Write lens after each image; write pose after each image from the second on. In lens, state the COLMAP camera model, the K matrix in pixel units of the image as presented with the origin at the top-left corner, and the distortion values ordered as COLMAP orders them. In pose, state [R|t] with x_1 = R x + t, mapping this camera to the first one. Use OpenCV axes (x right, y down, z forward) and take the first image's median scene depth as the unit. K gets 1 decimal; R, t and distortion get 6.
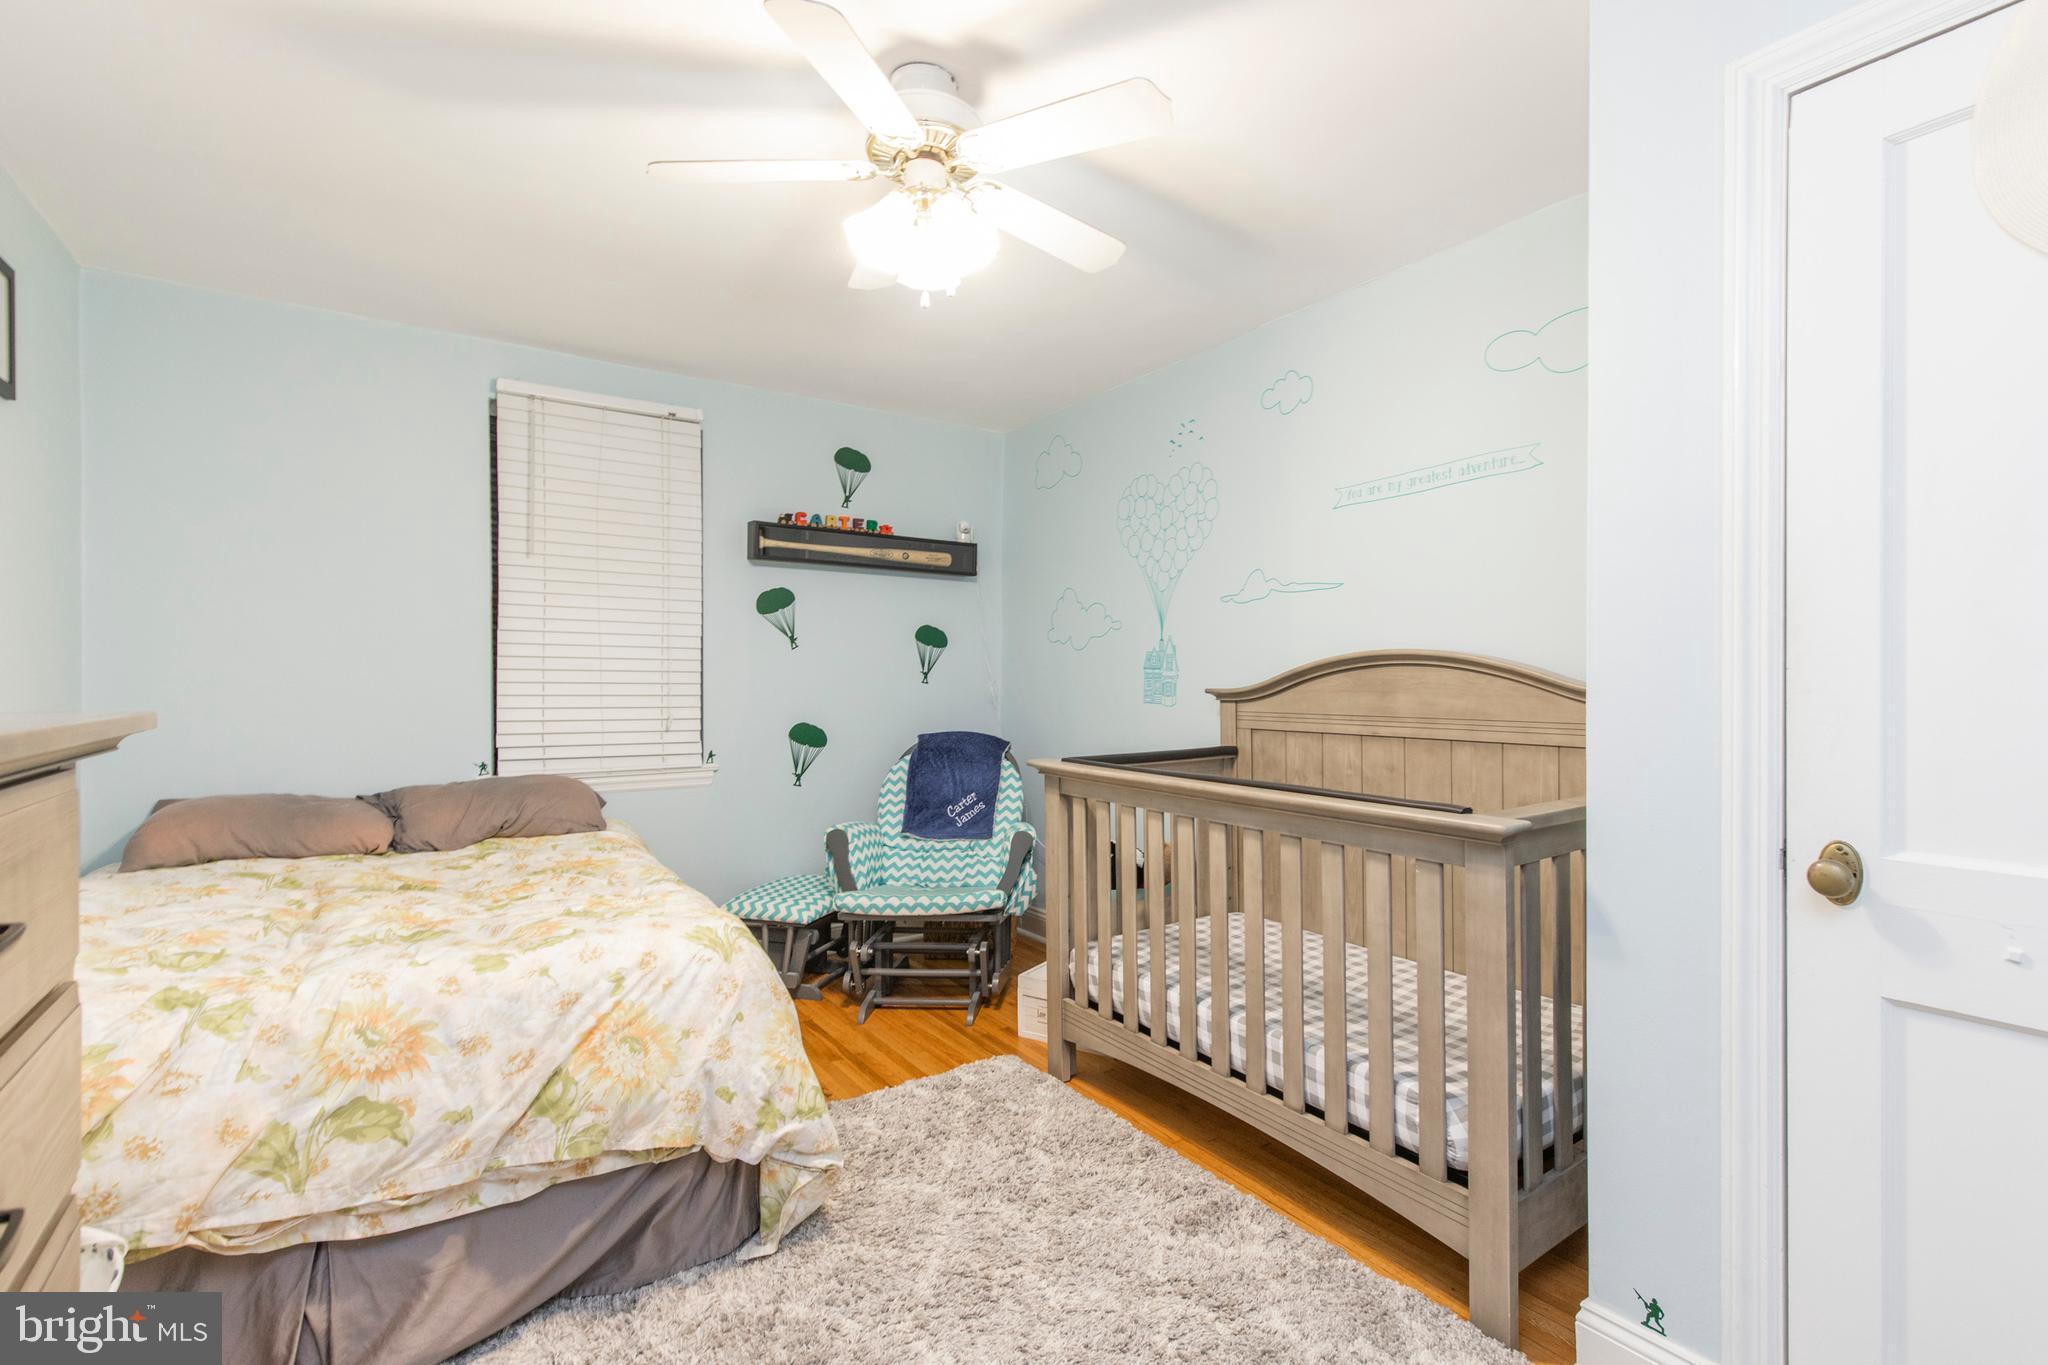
lens RADIAL K [[969.8, 0, 1032.6], [0, 969.8, 652.7], [0, 0, 1]] dist [0.015108, -0.000658]
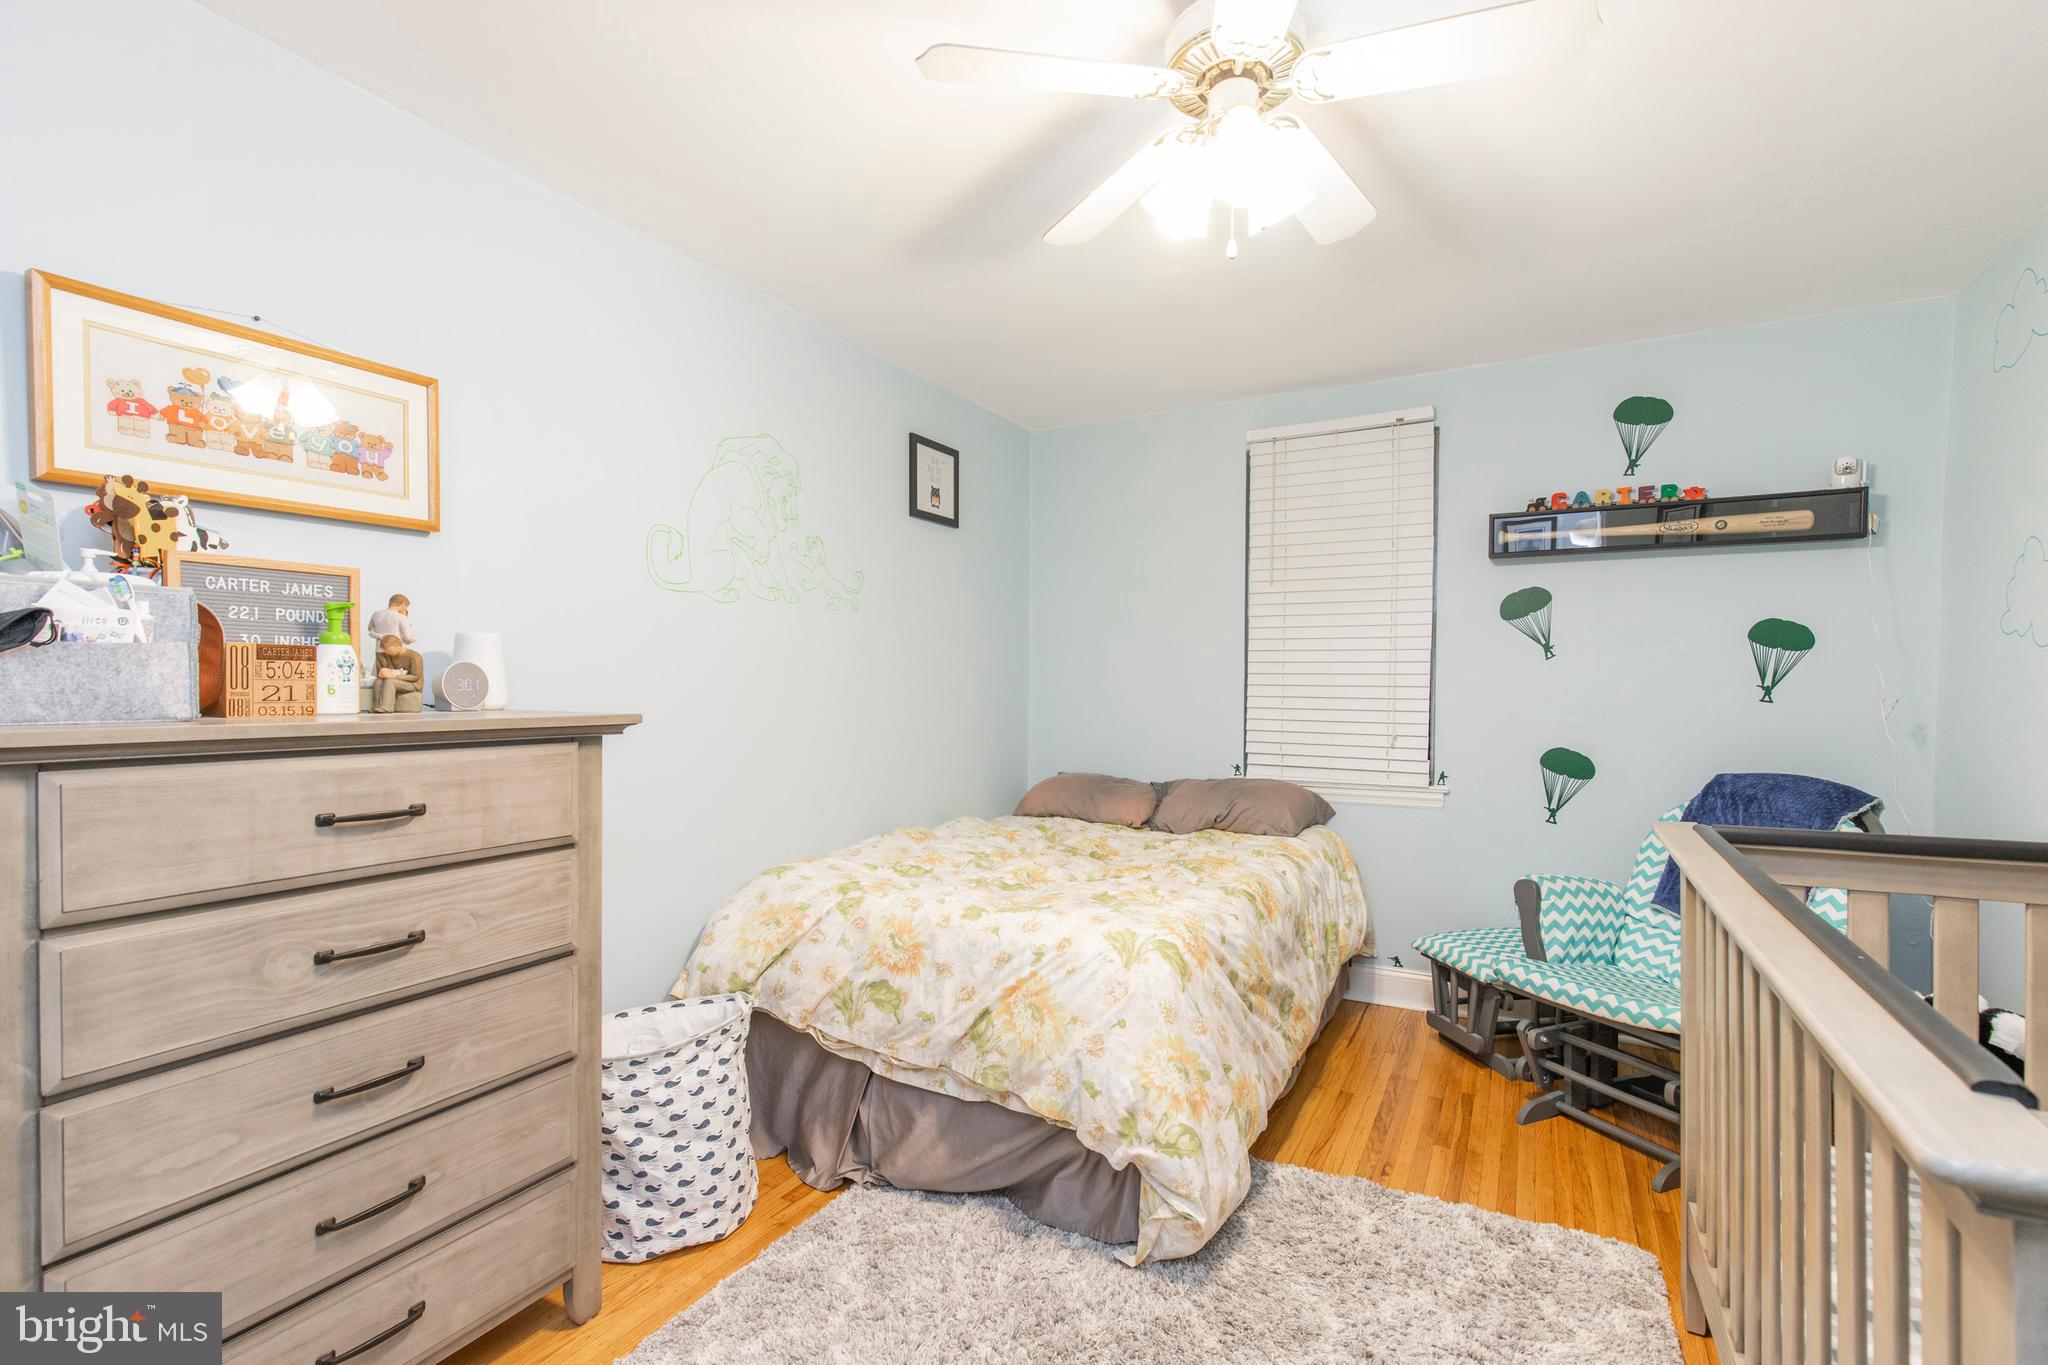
lens RADIAL K [[923.0, 0, 1024.0], [0, 923.0, 682.5], [0, 0, 1]] dist [0.014231, -0.000259]
pose [[0.447312, -0.004766, -0.894365, 0.365651], [0.021656, 0.999750, 0.005504, 0.002953], [0.894116, -0.021831, 0.447303, 0.325834]]
